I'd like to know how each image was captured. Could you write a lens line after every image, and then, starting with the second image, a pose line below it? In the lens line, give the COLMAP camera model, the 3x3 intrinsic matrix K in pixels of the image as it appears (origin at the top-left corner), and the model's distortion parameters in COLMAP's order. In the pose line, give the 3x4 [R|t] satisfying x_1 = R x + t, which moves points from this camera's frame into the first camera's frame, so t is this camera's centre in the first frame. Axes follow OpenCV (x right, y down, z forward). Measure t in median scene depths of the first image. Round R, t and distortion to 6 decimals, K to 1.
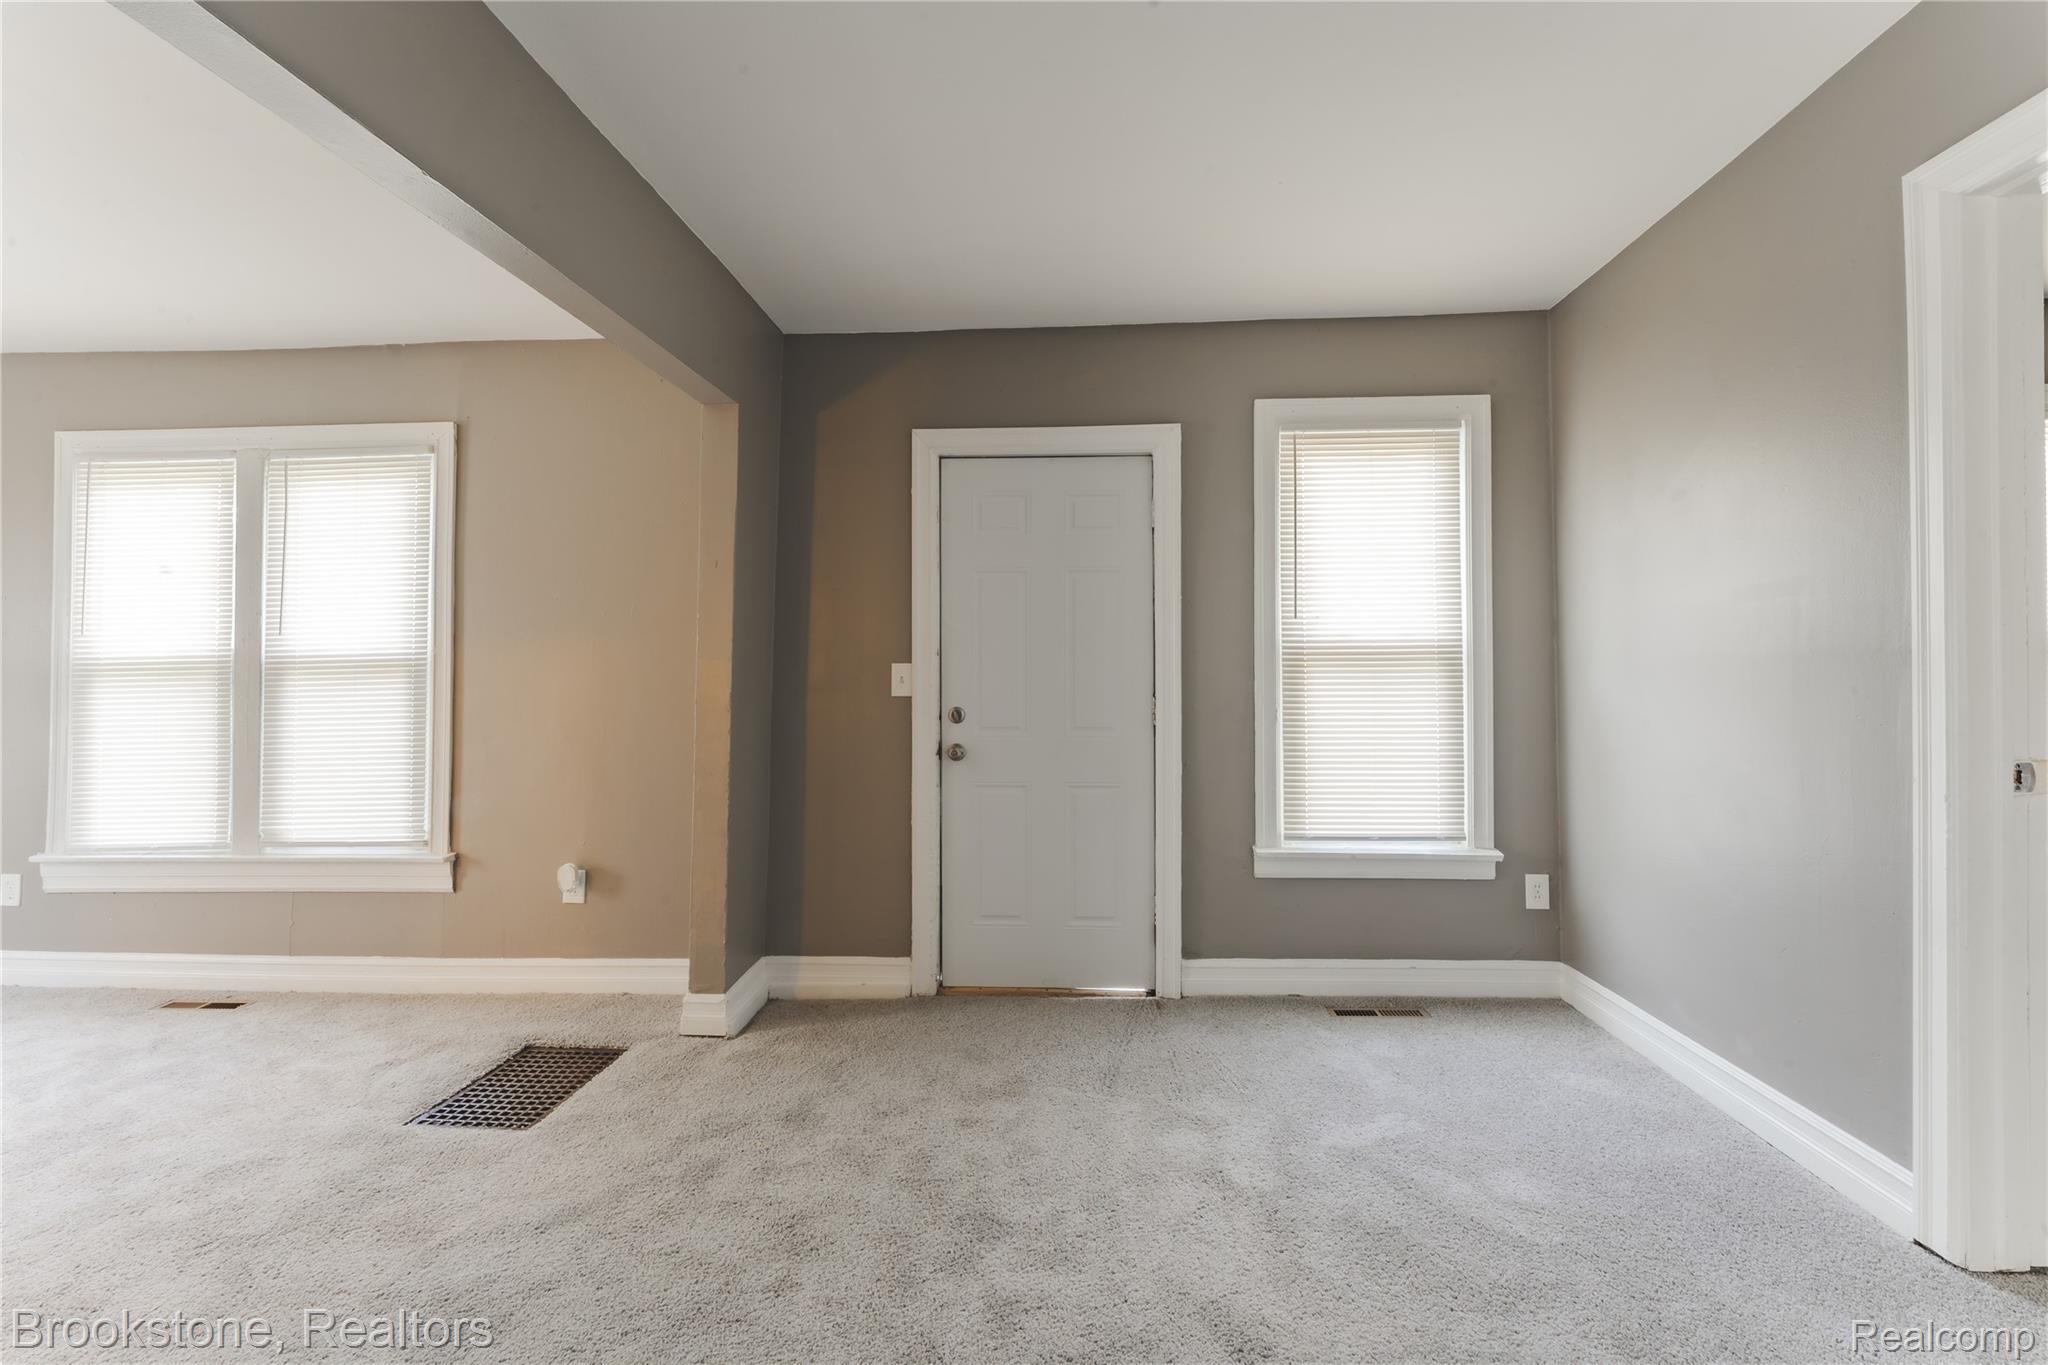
lens RADIAL K [[841.0, 0, 1040.5], [0, 841.0, 665.9], [0, 0, 1]] dist [0.001017, -0.001771]
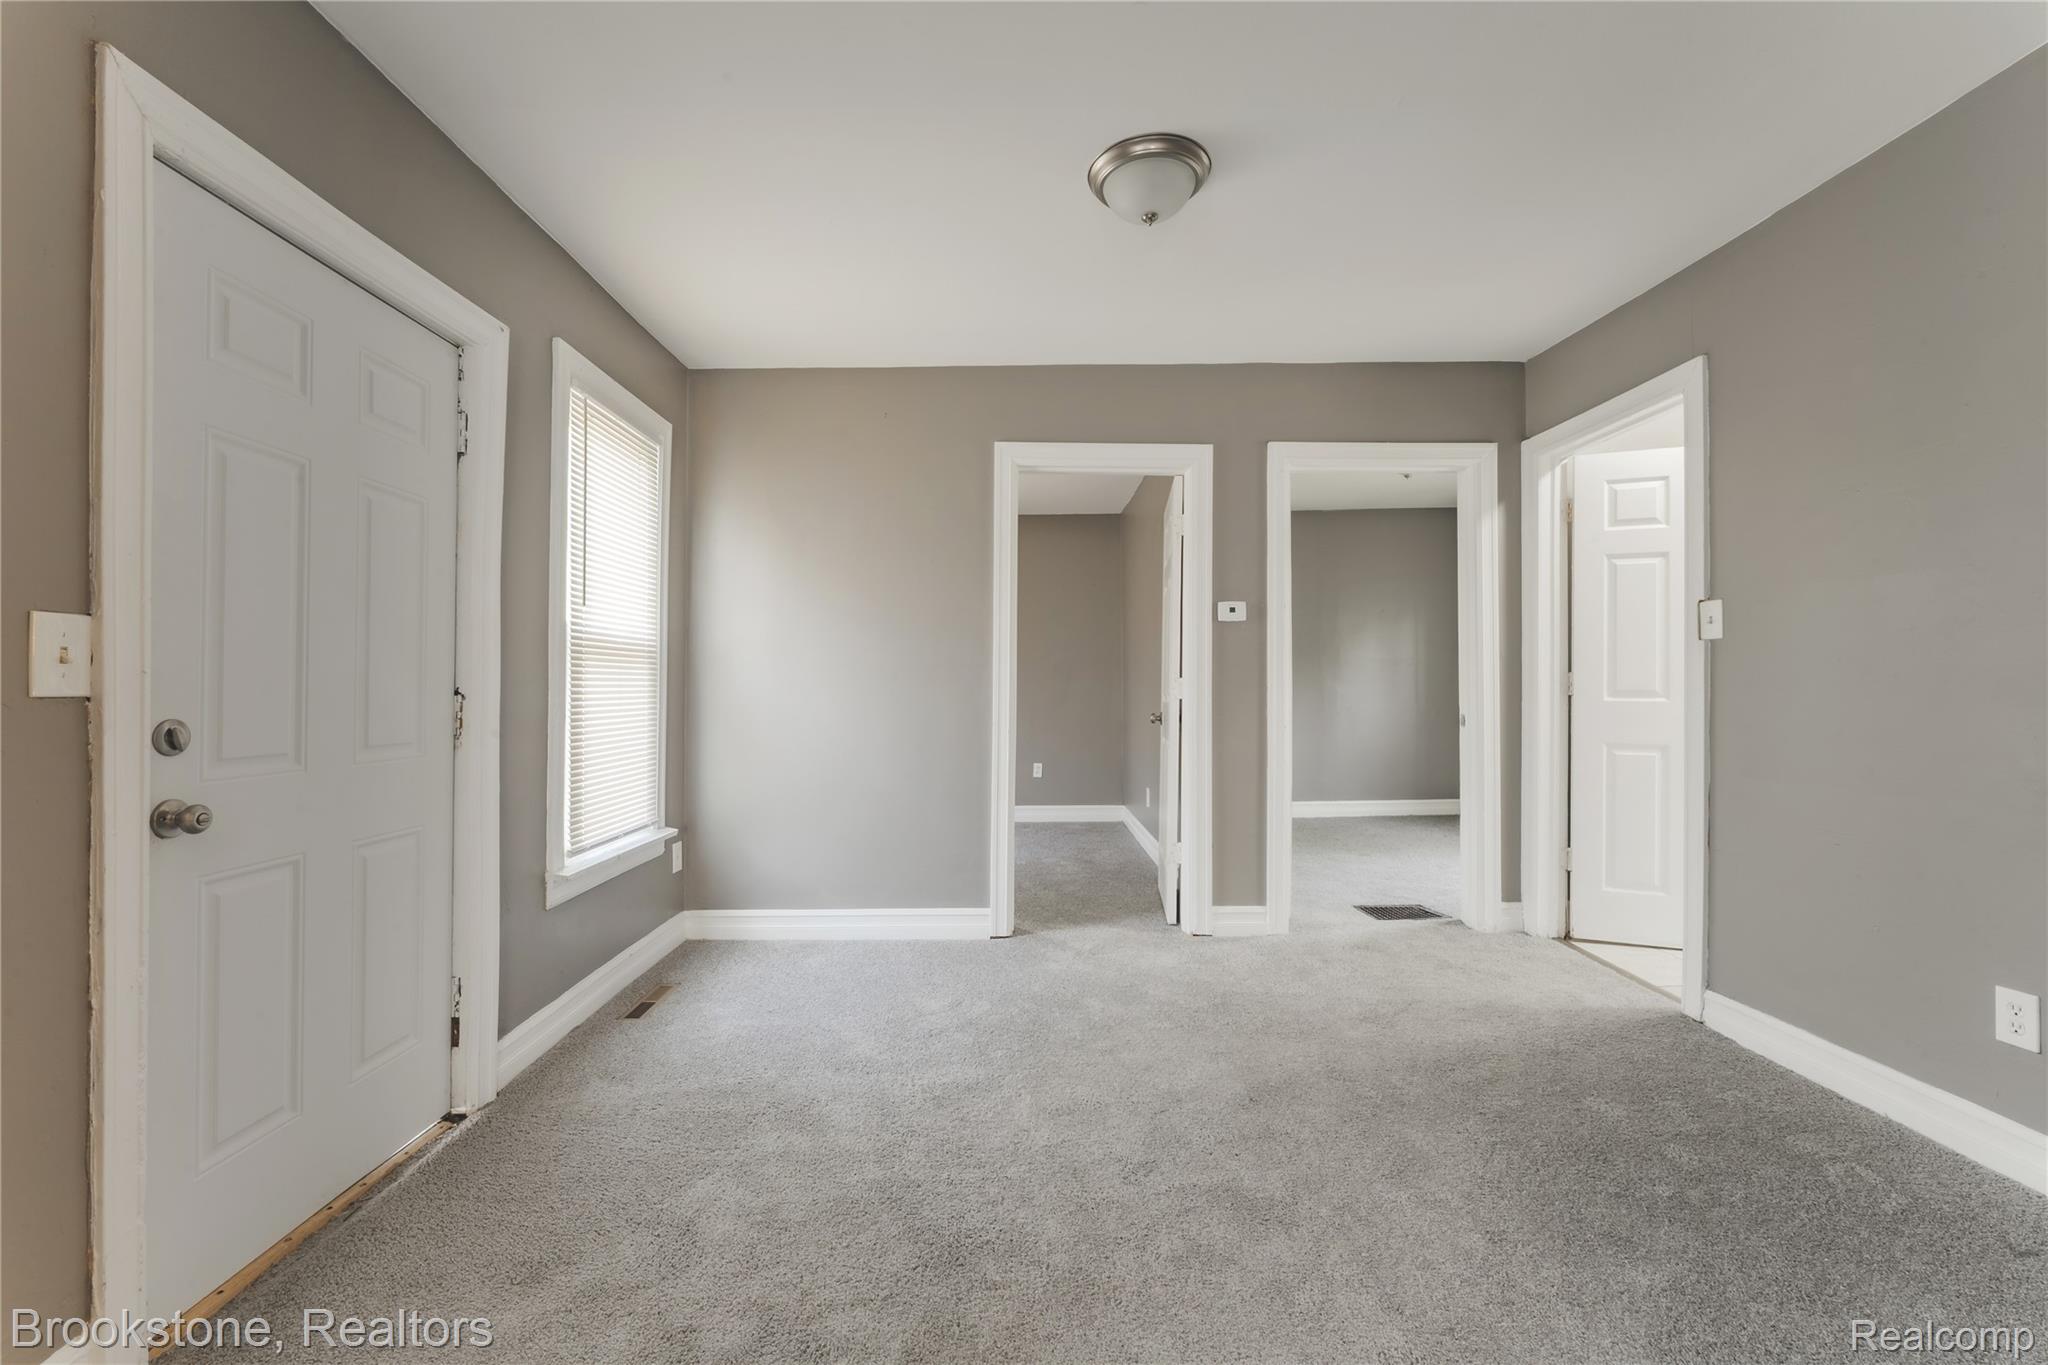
lens RADIAL K [[841.0, 0, 1035.5], [0, 841.0, 690.1], [0, 0, 1]] dist [0.001017, -0.001771]
pose [[-0.095589, -0.000332, 0.995421, -0.624696], [-0.027797, 0.999611, -0.002336, 0.021786], [-0.995033, -0.027893, -0.095561, 0.603315]]
